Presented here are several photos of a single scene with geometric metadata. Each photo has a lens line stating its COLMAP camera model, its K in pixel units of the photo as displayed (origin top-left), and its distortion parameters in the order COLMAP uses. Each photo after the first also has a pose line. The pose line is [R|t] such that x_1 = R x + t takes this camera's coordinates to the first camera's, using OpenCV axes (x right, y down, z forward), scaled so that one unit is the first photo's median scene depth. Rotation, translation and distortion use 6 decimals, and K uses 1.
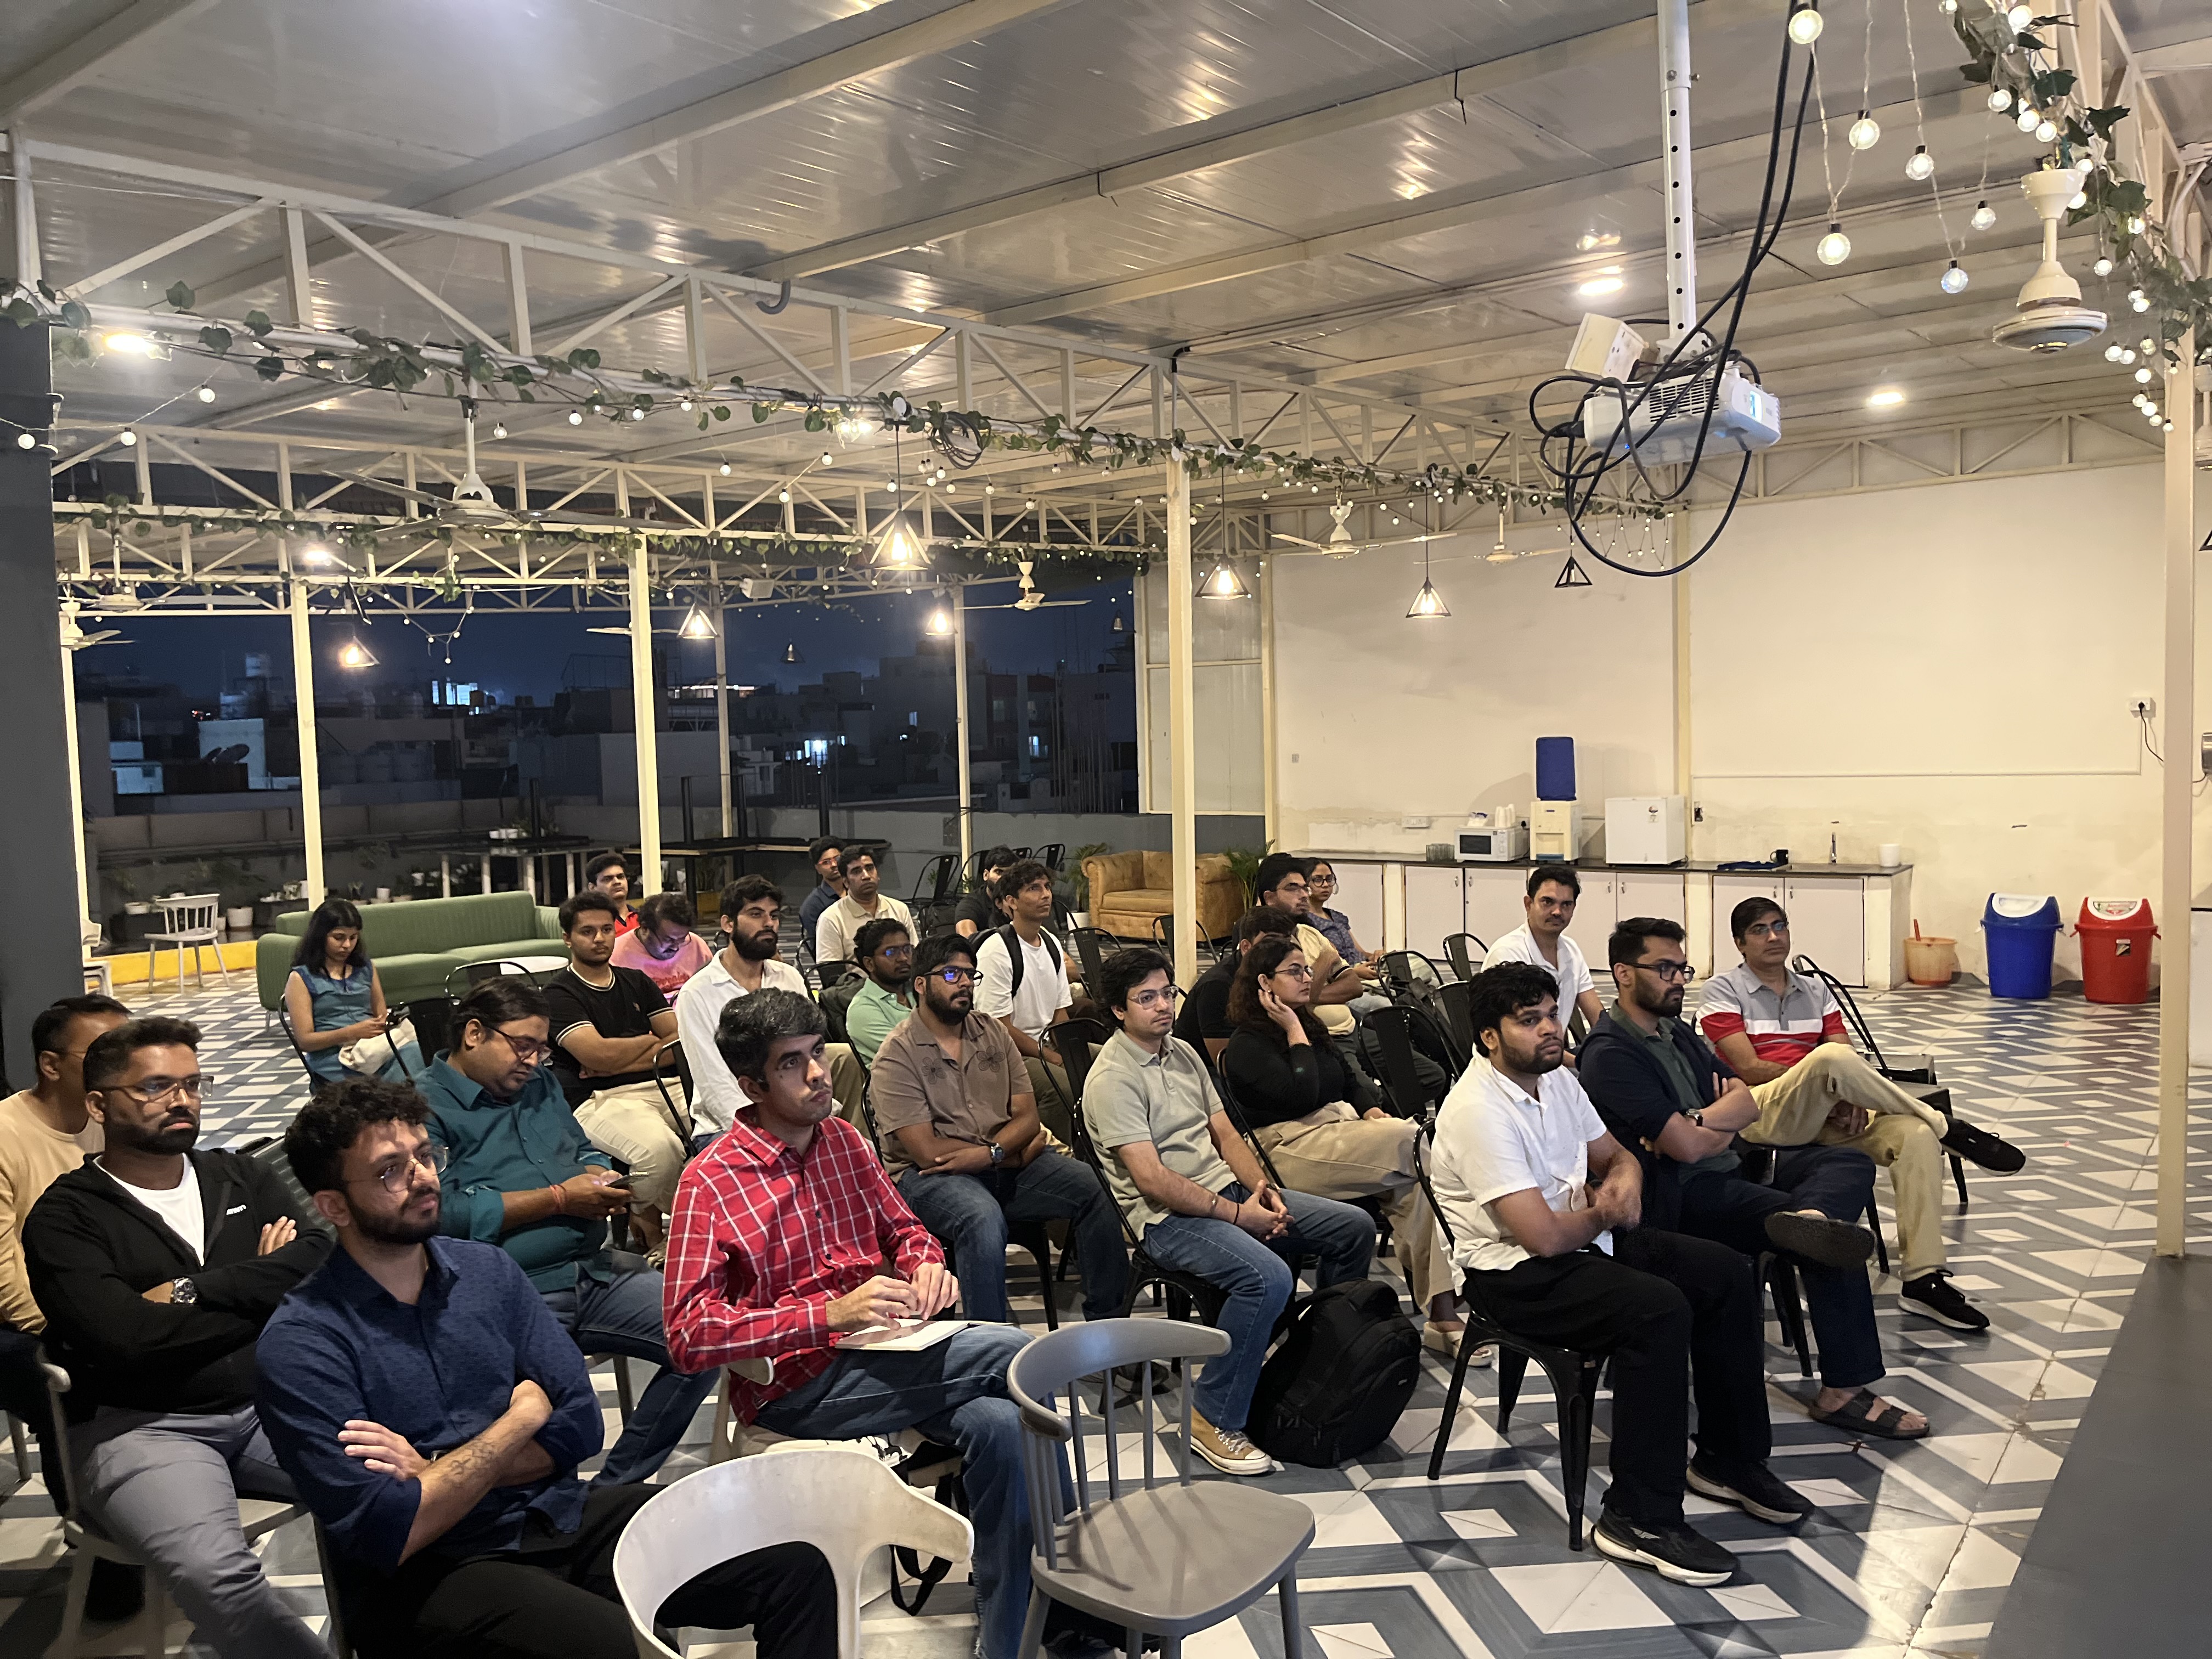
lens RADIAL K [[1671.3, 0, 1109.5], [0, 1671.3, 845.9], [0, 0, 1]] dist [0.074341, -0.093504]
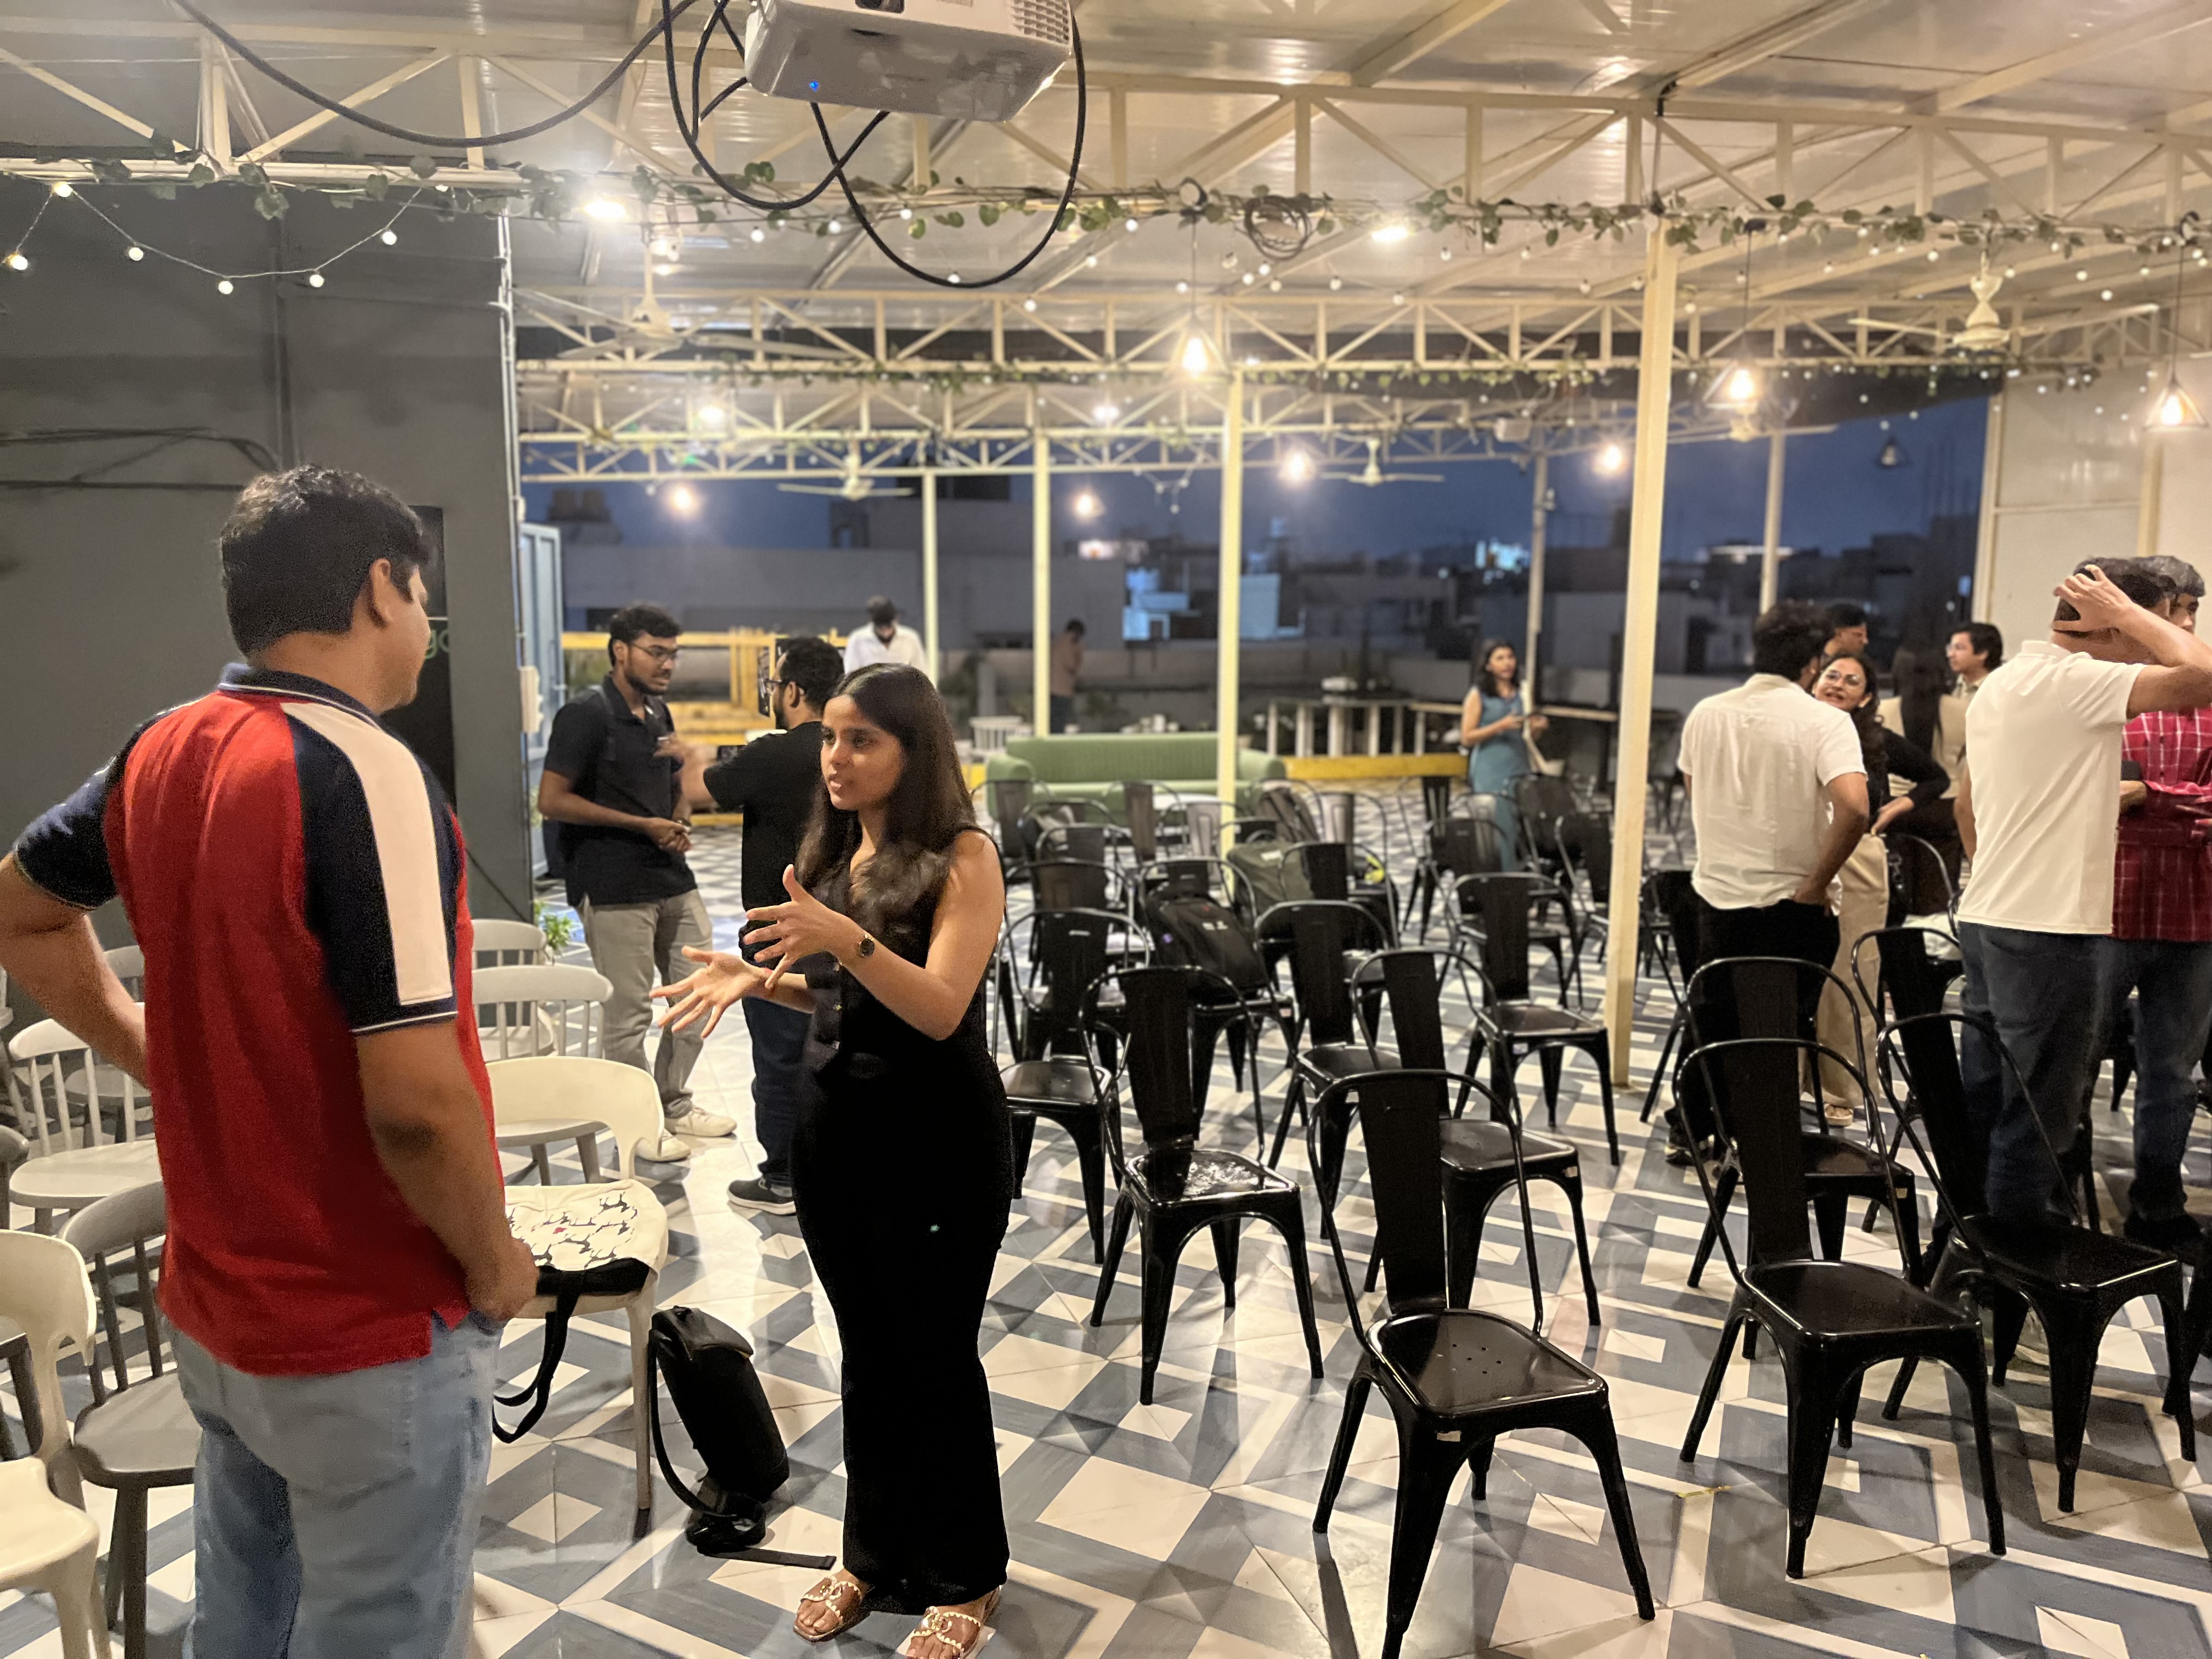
lens RADIAL K [[1671.3, 0, 1092.4], [0, 1671.3, 845.5], [0, 0, 1]] dist [0.074341, -0.093504]
pose [[0.828135, 0.107344, -0.550154, 0.170881], [-0.063024, 0.993099, 0.098901, -0.001716], [0.556974, -0.047231, 0.829186, 0.100827]]
